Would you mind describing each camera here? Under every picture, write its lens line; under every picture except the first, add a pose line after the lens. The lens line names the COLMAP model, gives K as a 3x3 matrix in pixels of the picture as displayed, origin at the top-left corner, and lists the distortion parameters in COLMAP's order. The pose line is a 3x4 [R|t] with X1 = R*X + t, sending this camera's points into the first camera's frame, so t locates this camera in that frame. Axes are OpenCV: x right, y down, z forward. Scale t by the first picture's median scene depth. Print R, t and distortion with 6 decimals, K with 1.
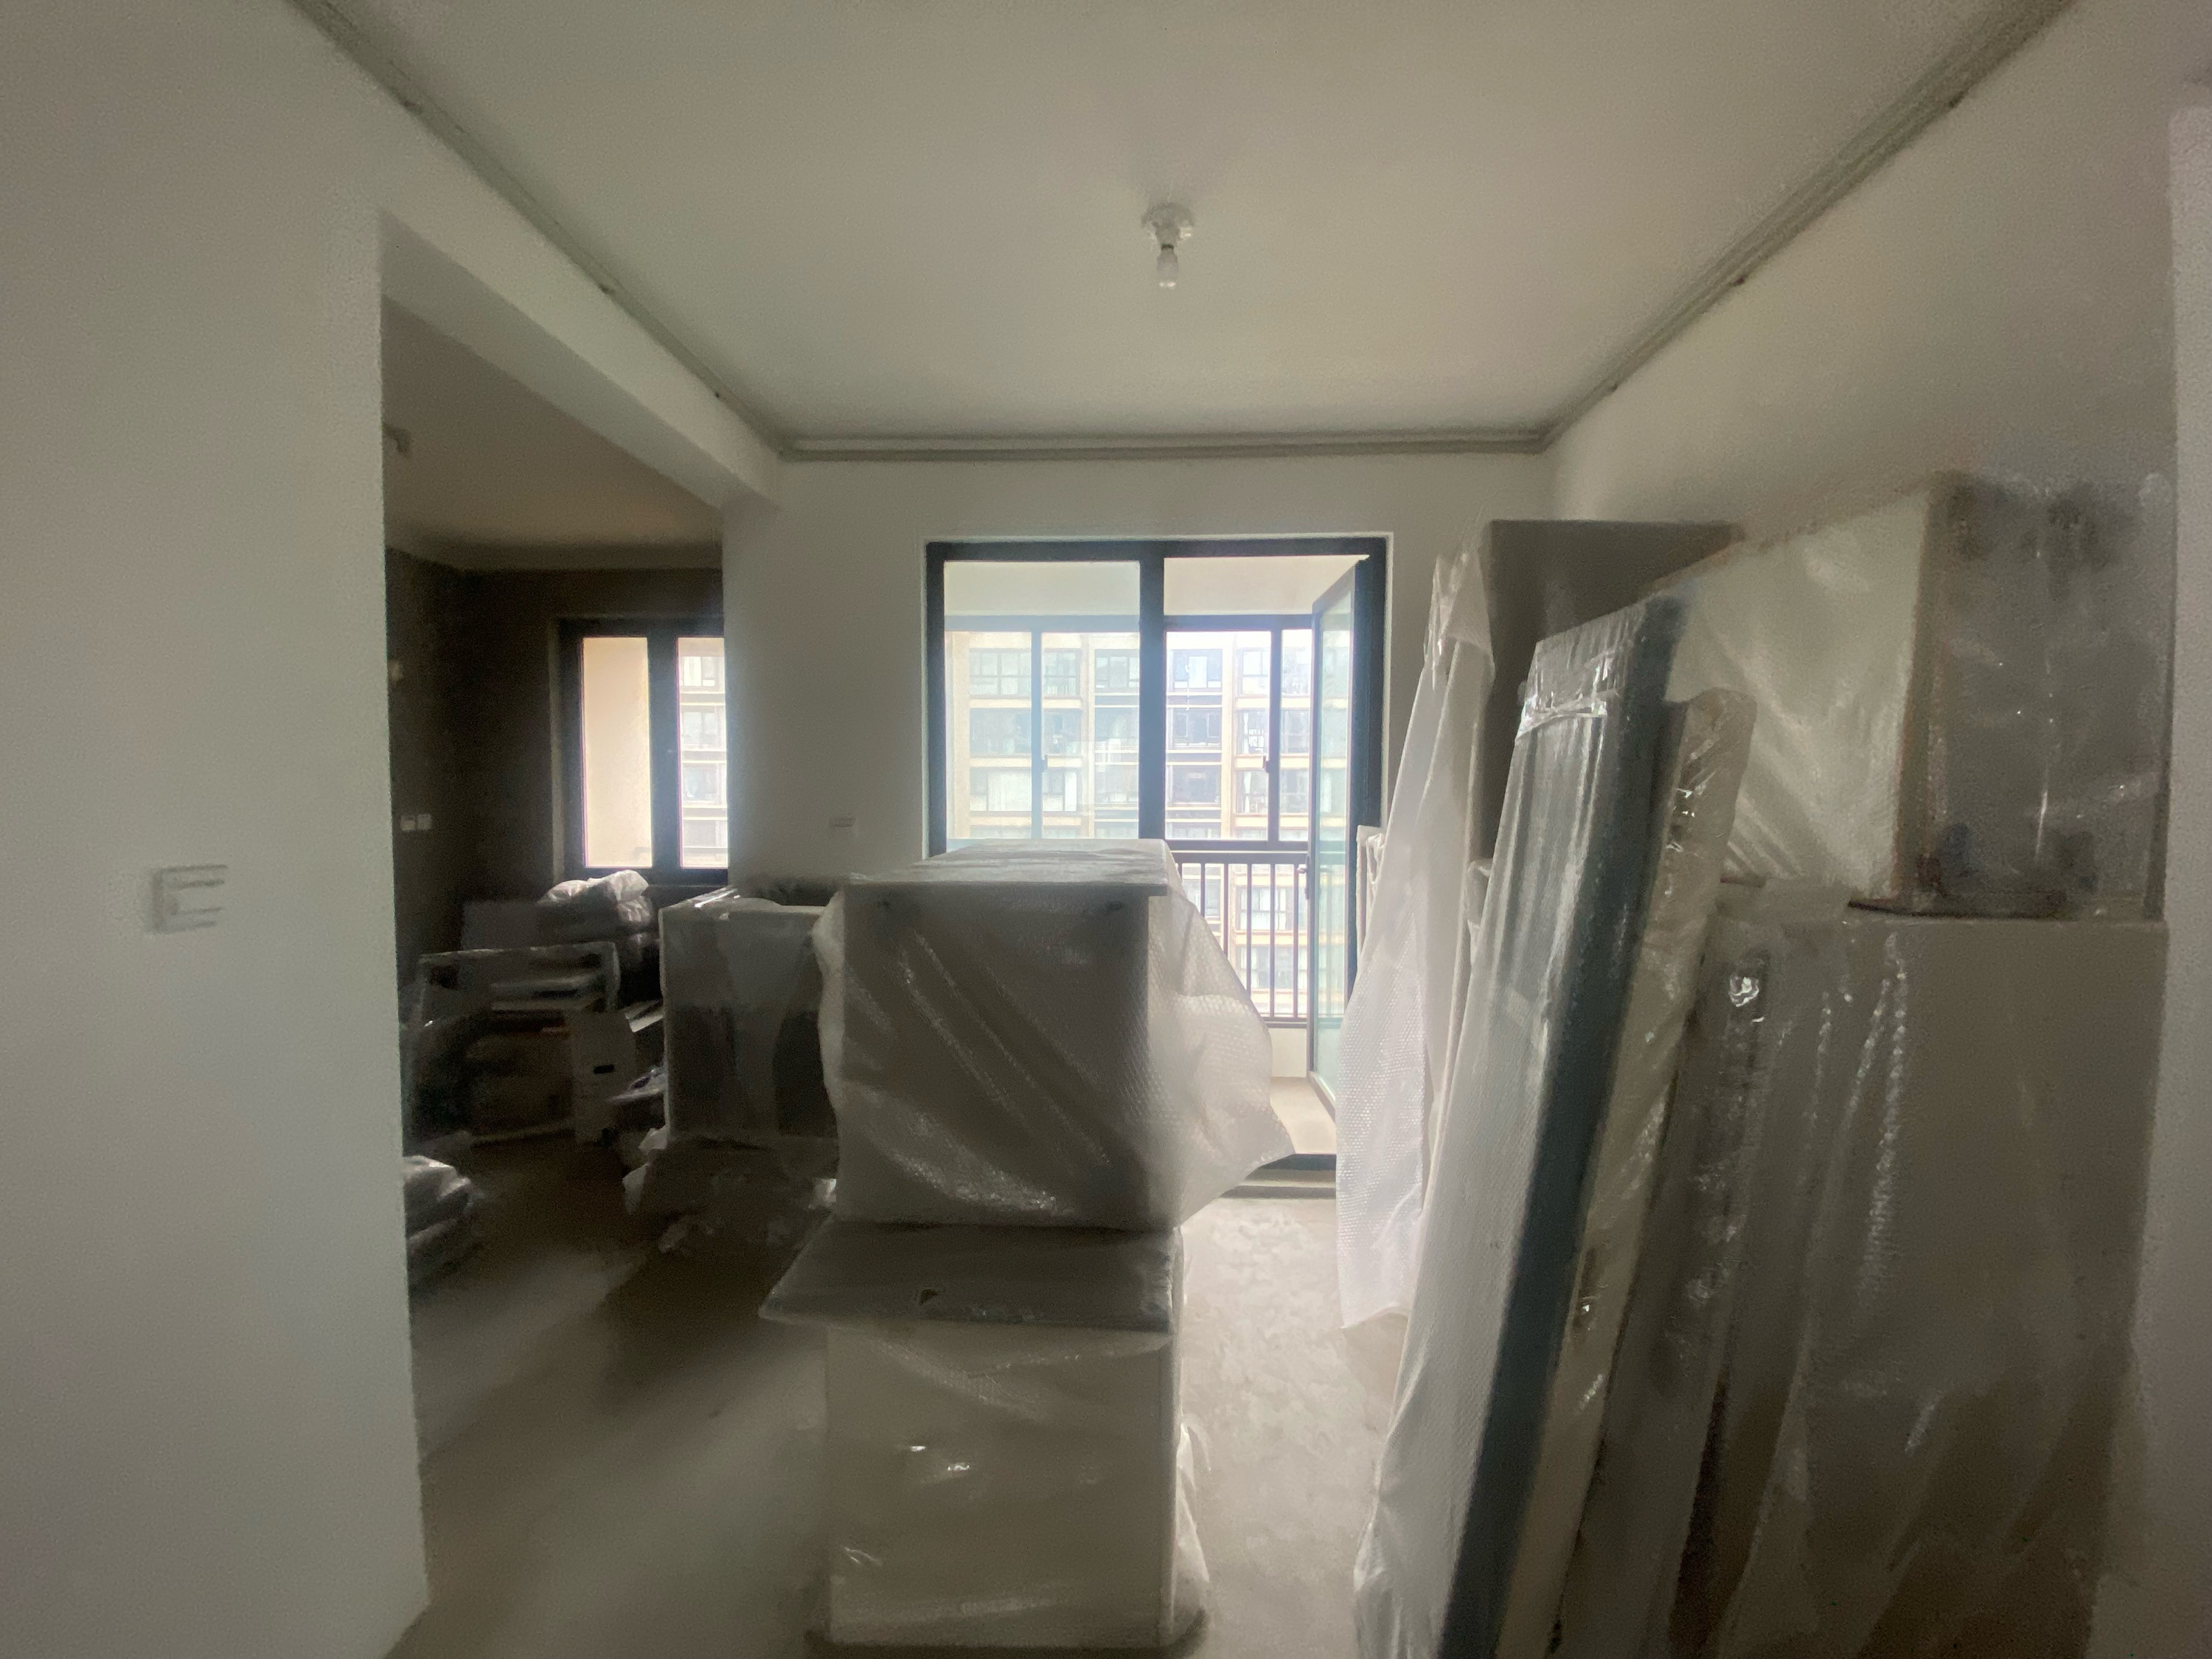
lens RADIAL K [[902.6, 0, 1101.4], [0, 902.6, 831.4], [0, 0, 1]] dist [0.003943, 0.000070]
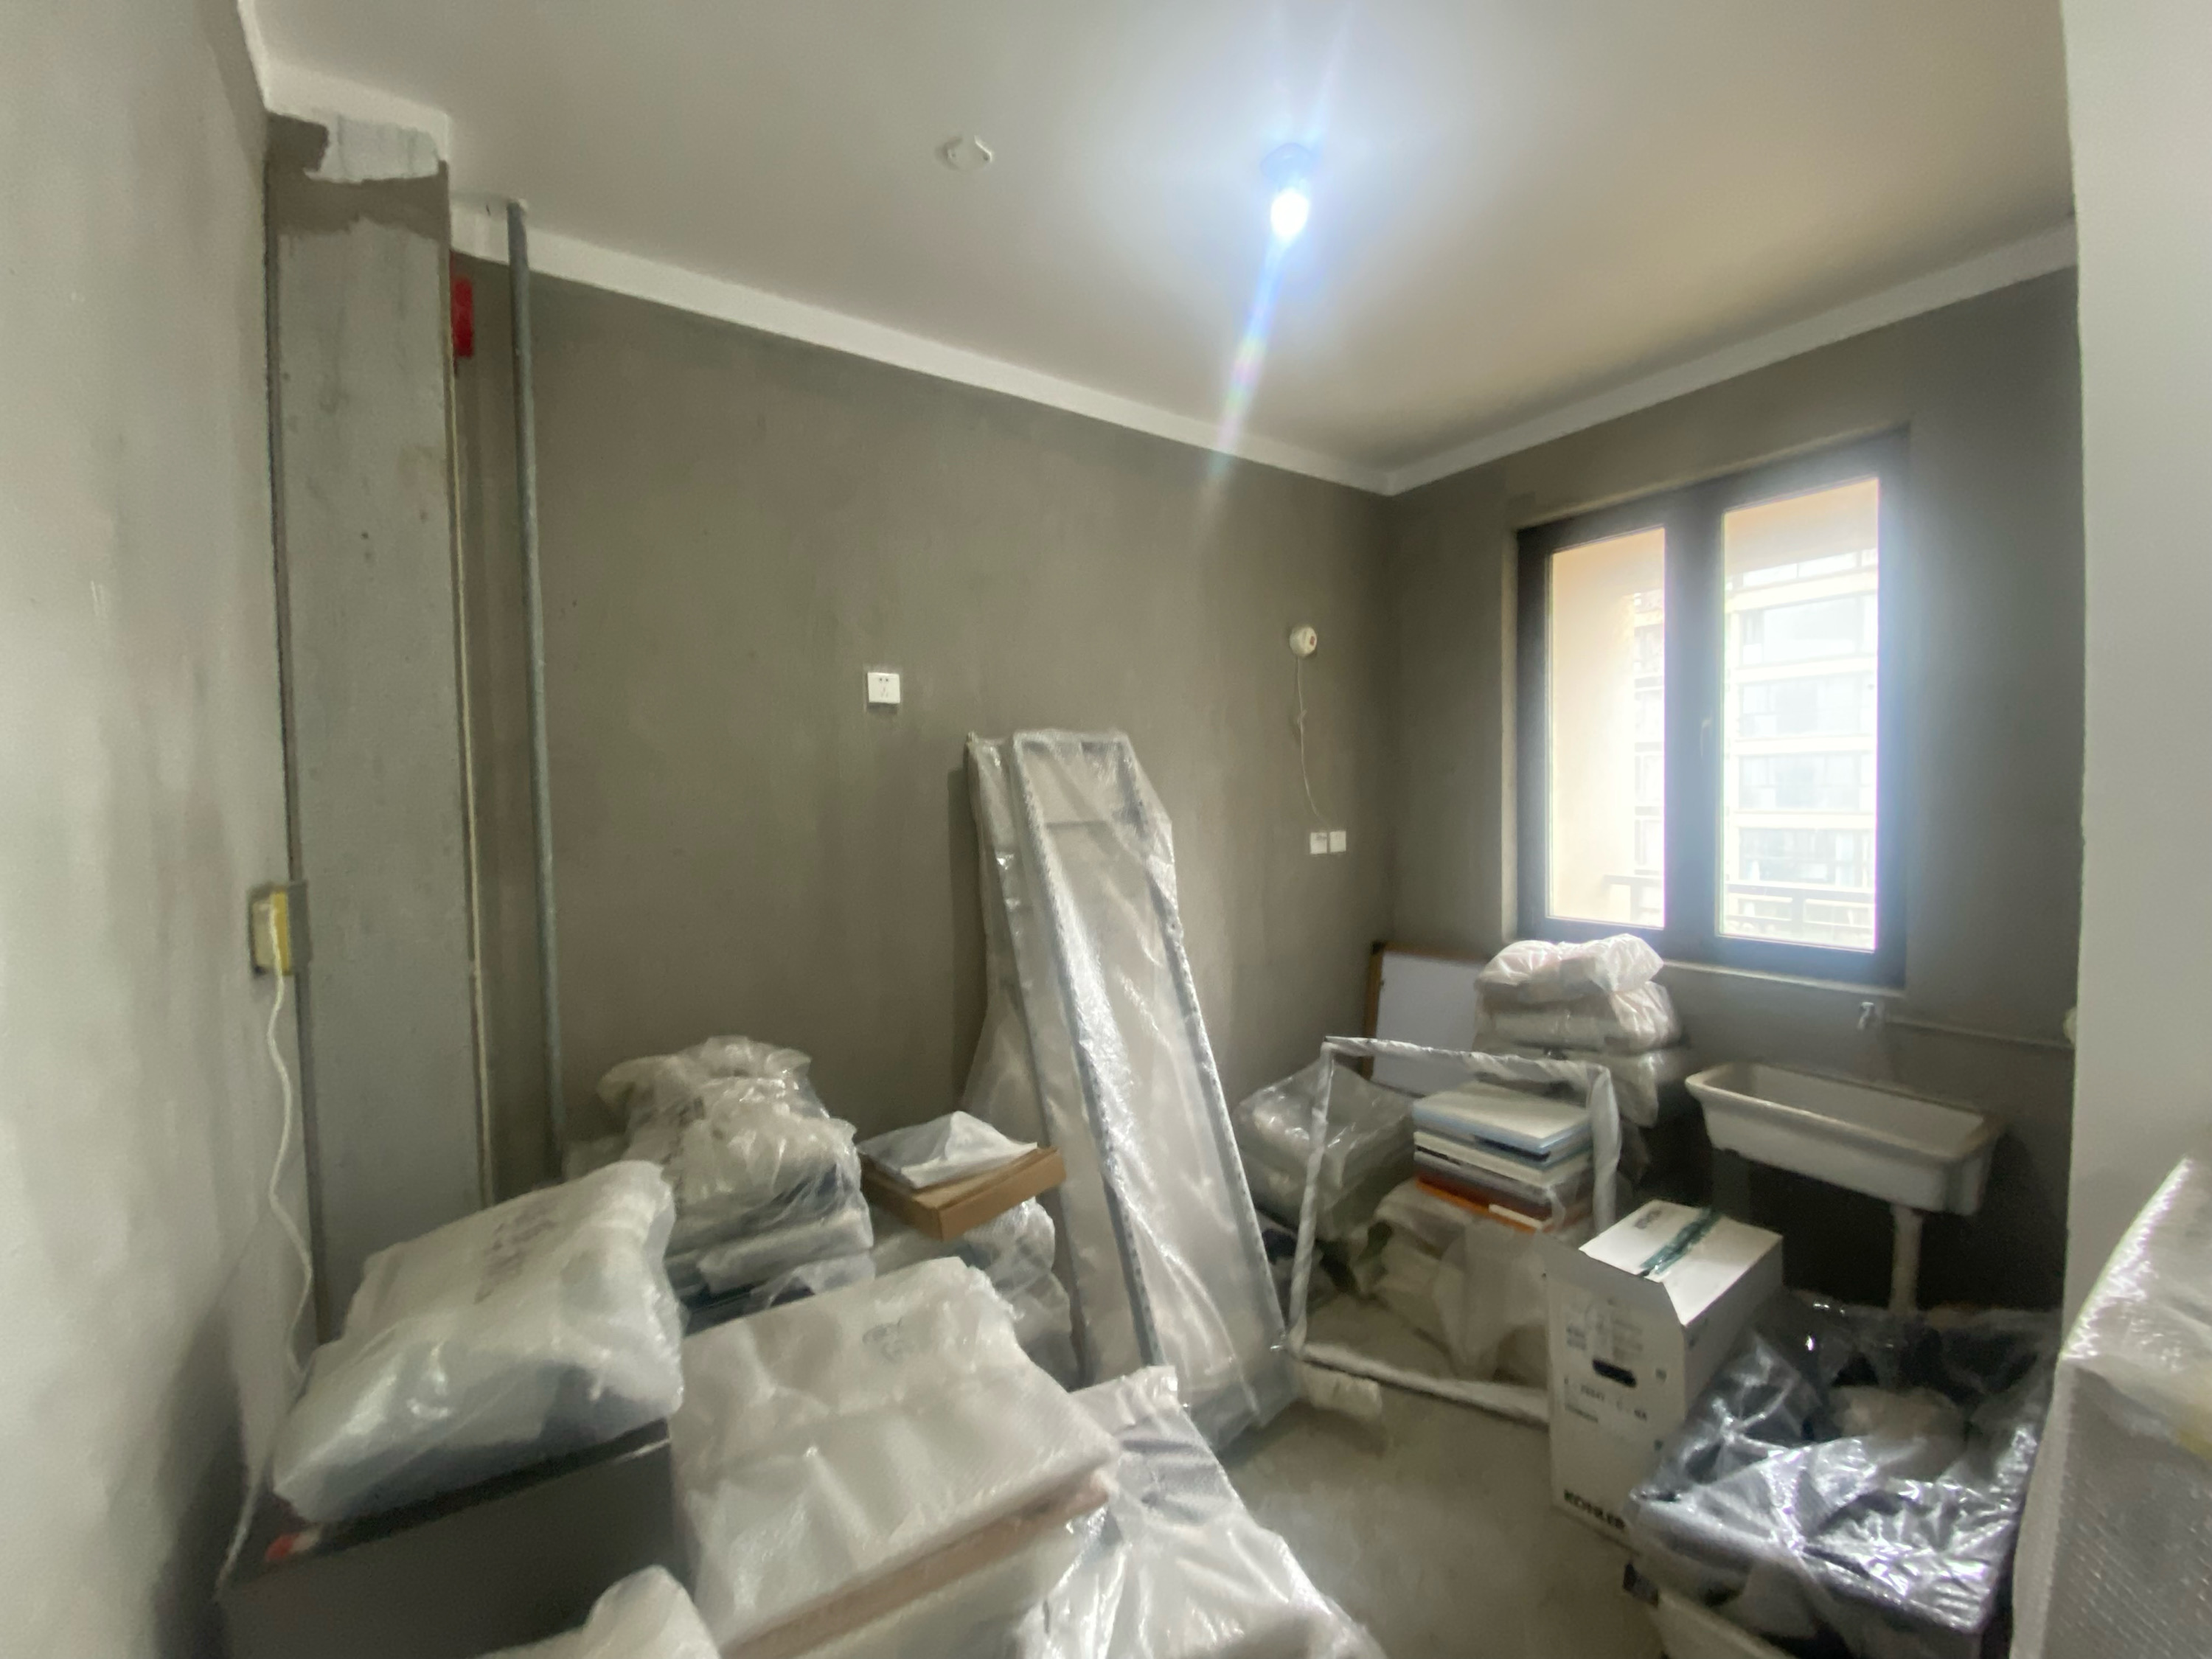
lens RADIAL K [[902.6, 0, 1105.5], [0, 902.6, 816.0], [0, 0, 1]] dist [0.003943, 0.000070]
pose [[0.604472, 0.019741, -0.796382, -0.280007], [-0.015491, 0.999795, 0.013025, -0.035222], [0.796476, 0.004463, 0.604654, 0.406385]]
